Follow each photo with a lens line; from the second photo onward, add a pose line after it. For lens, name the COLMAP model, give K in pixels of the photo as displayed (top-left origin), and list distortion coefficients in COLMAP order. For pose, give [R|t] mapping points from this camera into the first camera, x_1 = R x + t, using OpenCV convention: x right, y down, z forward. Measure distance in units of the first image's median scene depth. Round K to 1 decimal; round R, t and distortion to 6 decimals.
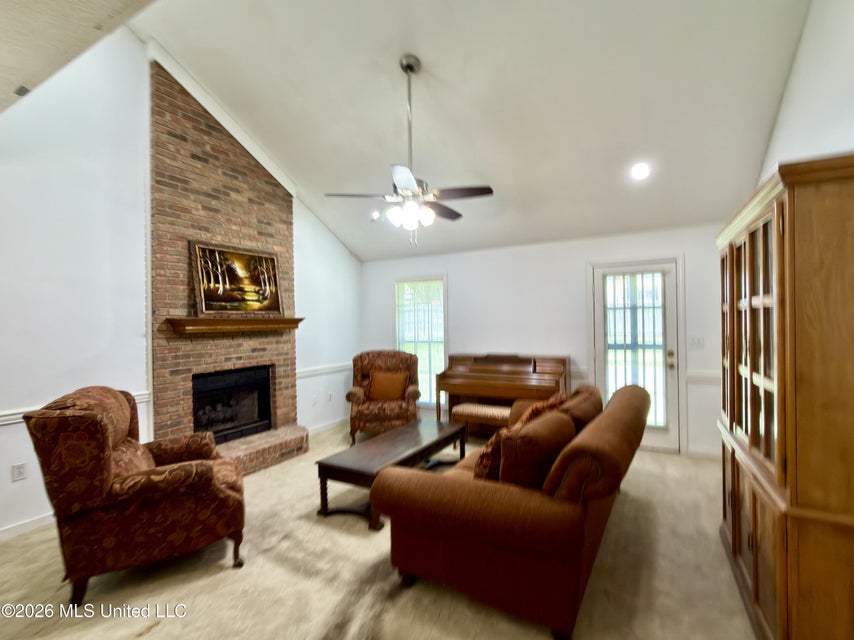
lens RADIAL K [[406.2, 0, 405.0], [0, 406.2, 320.8], [0, 0, 1]] dist [-0.005342, -0.001765]
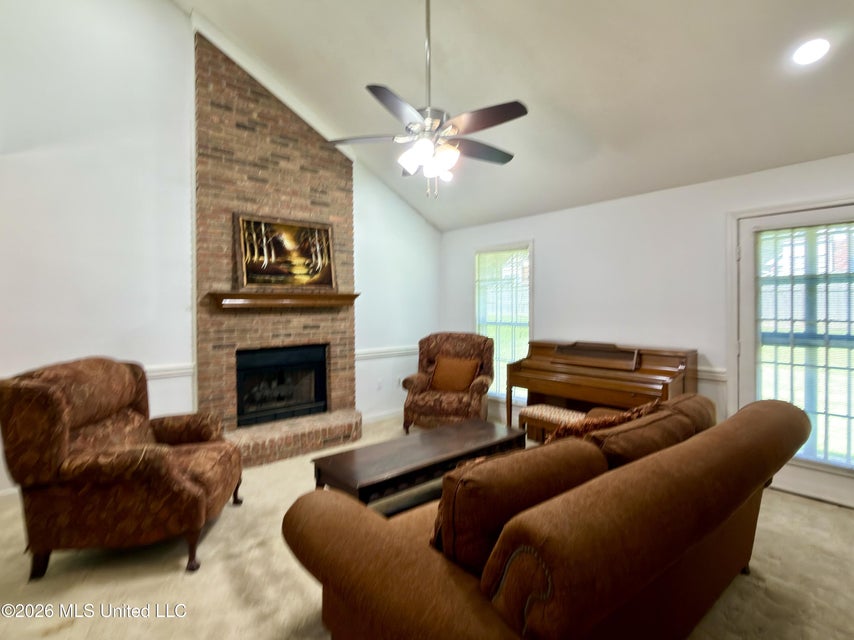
lens RADIAL K [[406.2, 0, 412.6], [0, 406.2, 309.8], [0, 0, 1]] dist [-0.005342, -0.001765]
pose [[0.943704, 0.018548, -0.330271, 0.203216], [-0.011632, 0.999670, 0.022906, 0.008441], [0.330587, -0.017775, 0.943608, 0.212056]]
